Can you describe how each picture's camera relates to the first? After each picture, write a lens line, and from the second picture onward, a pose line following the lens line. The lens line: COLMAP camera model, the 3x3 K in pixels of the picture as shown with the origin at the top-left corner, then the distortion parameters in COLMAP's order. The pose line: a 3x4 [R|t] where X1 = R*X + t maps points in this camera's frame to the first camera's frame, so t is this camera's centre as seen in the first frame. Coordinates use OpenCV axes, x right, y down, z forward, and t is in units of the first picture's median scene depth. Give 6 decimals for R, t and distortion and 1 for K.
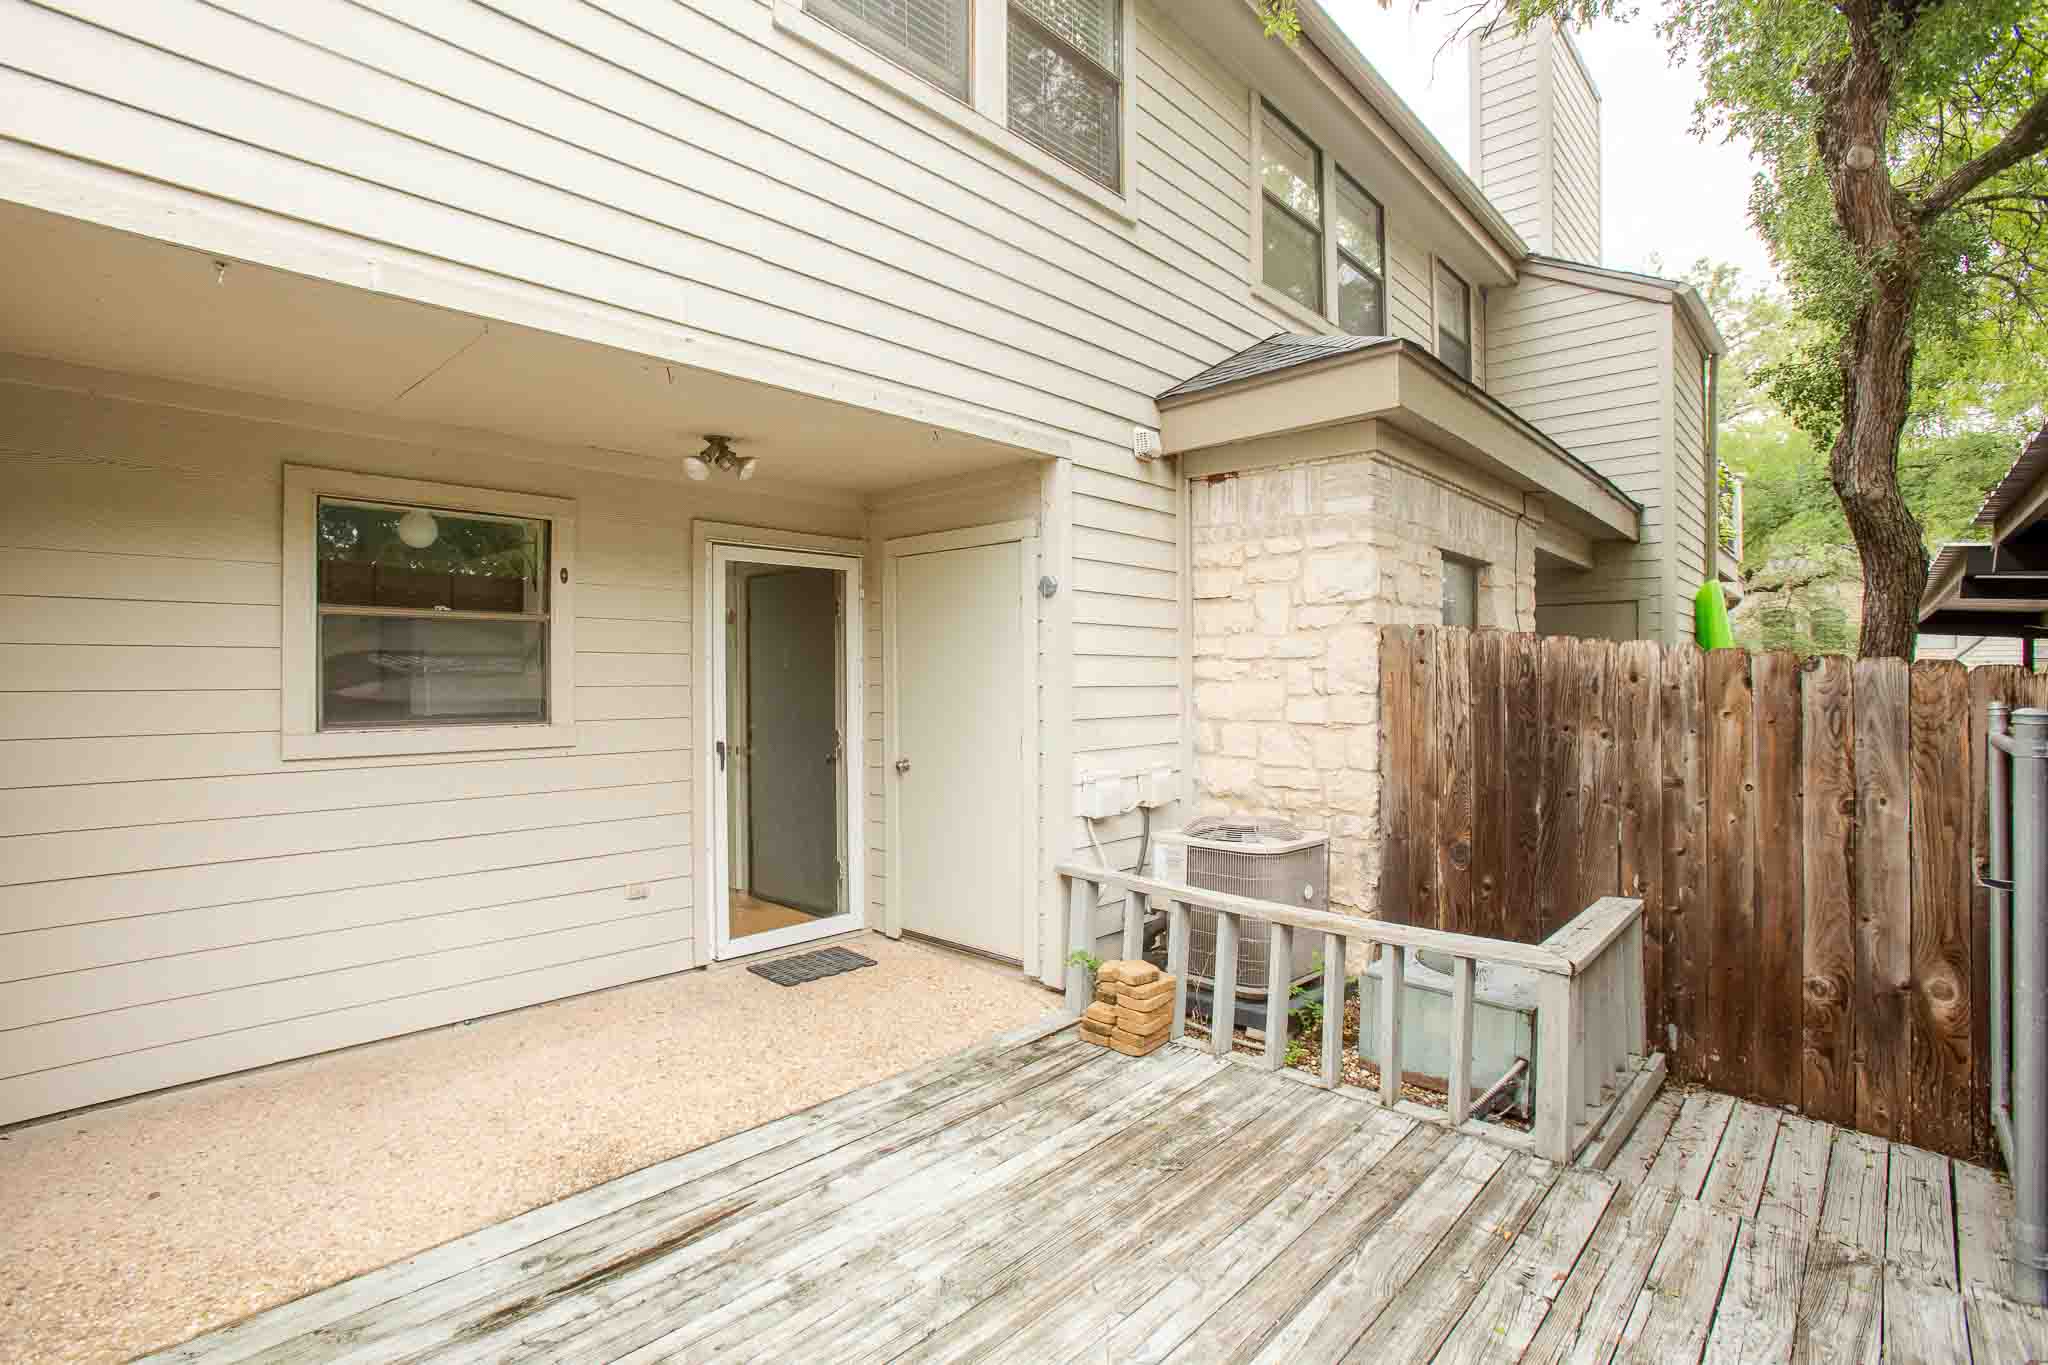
lens RADIAL K [[950.4, 0, 1010.1], [0, 950.4, 682.4], [0, 0, 1]] dist [-0.019393, 0.001359]
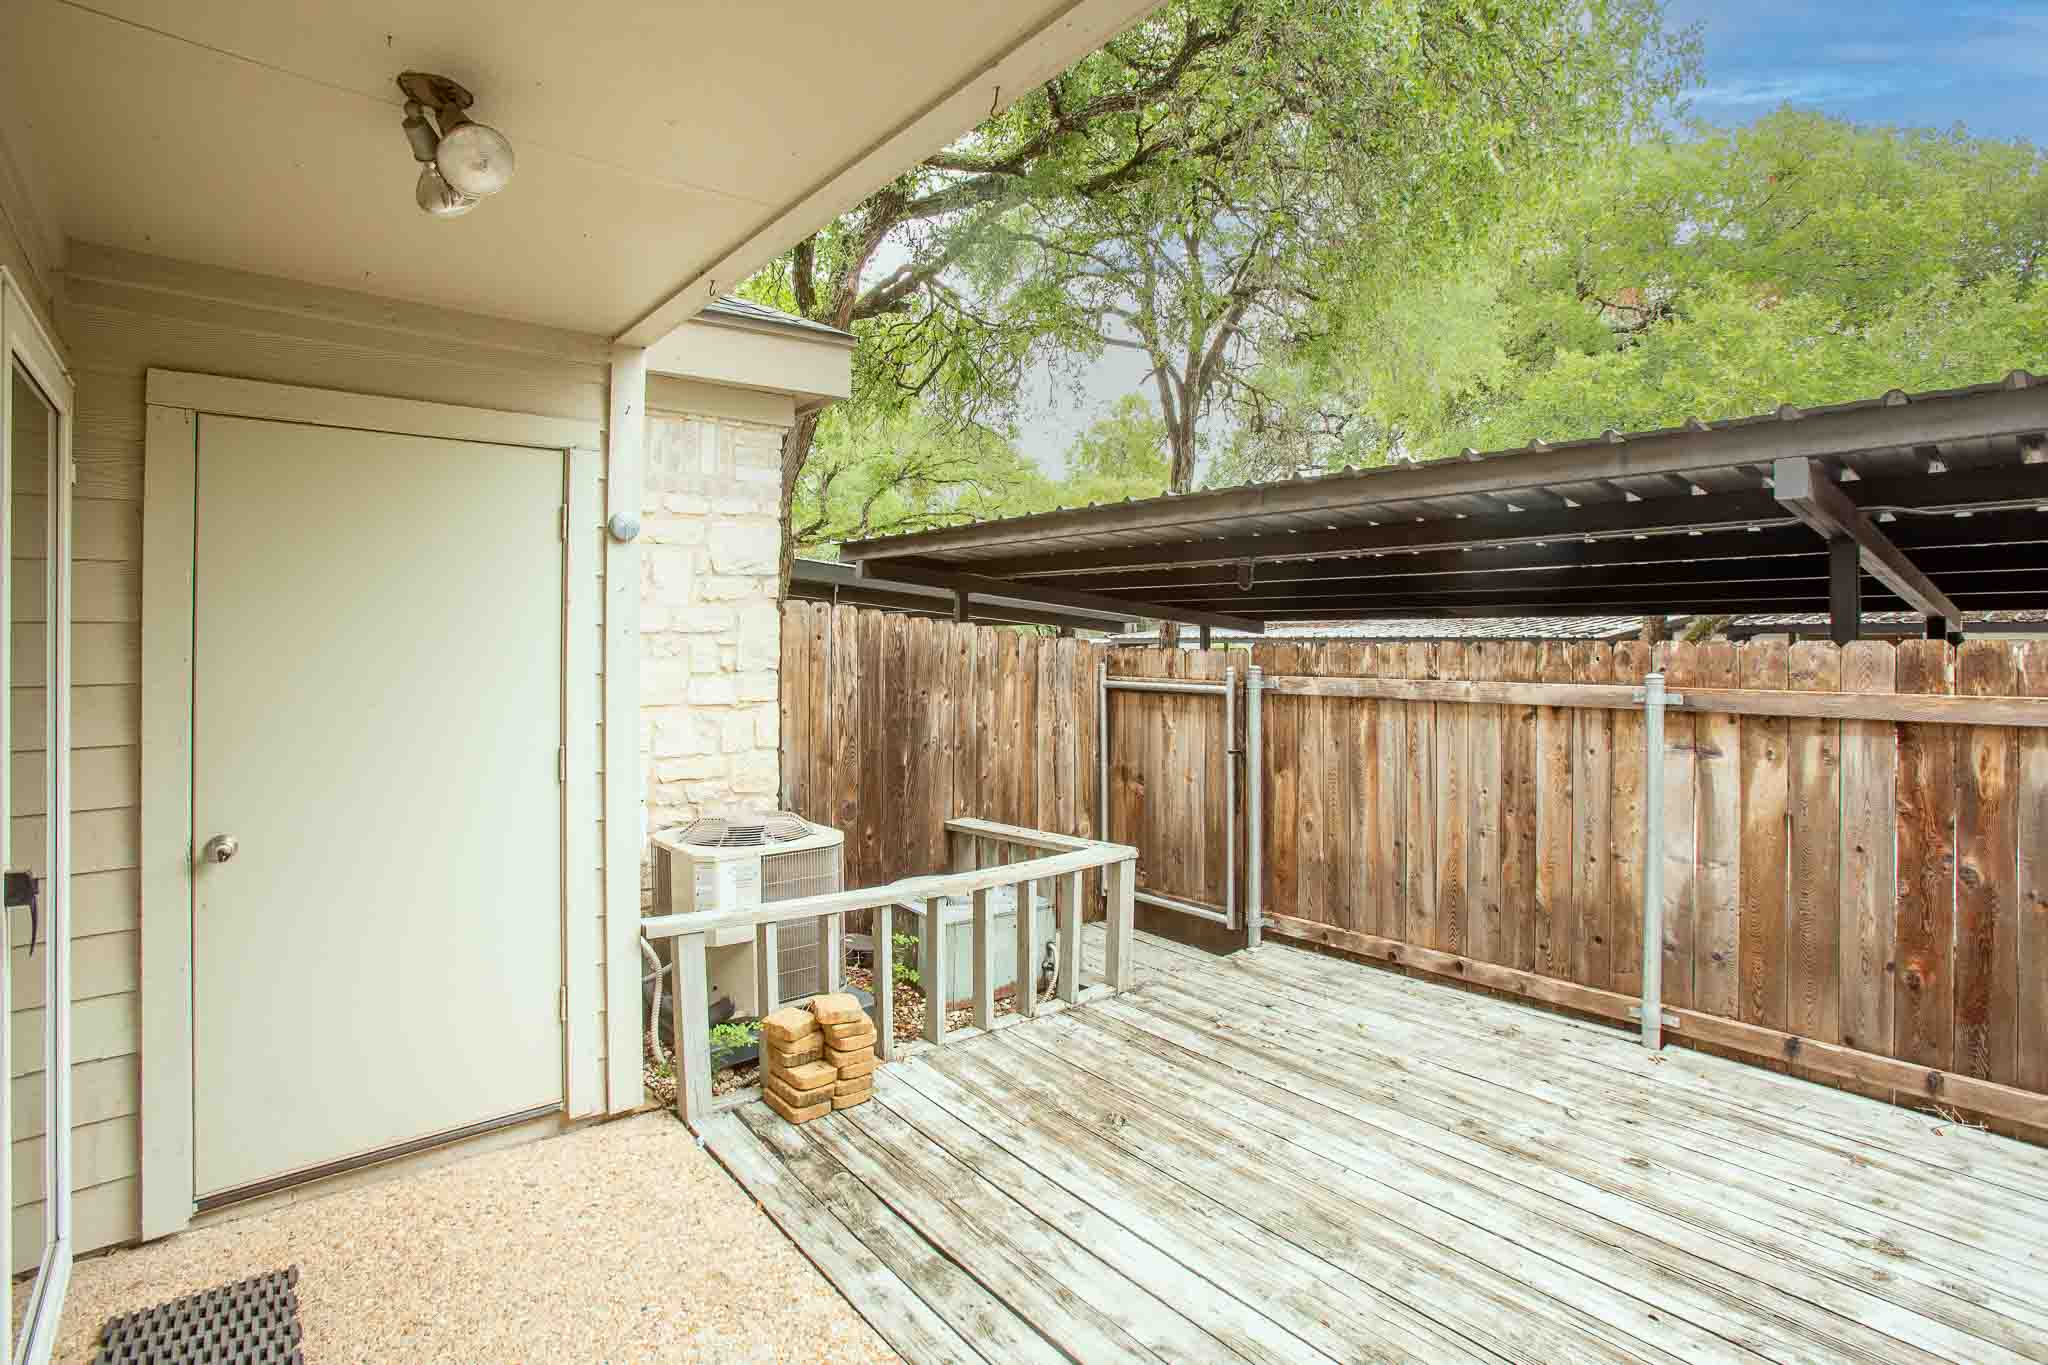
lens RADIAL K [[992.7, 0, 989.9], [0, 992.7, 629.4], [0, 0, 1]] dist [-0.038970, 0.000587]
pose [[0.150207, 0.013798, 0.988558, -0.718764], [0.008149, 0.999851, -0.015194, -0.014999], [-0.988621, 0.010338, 0.150072, 0.739177]]
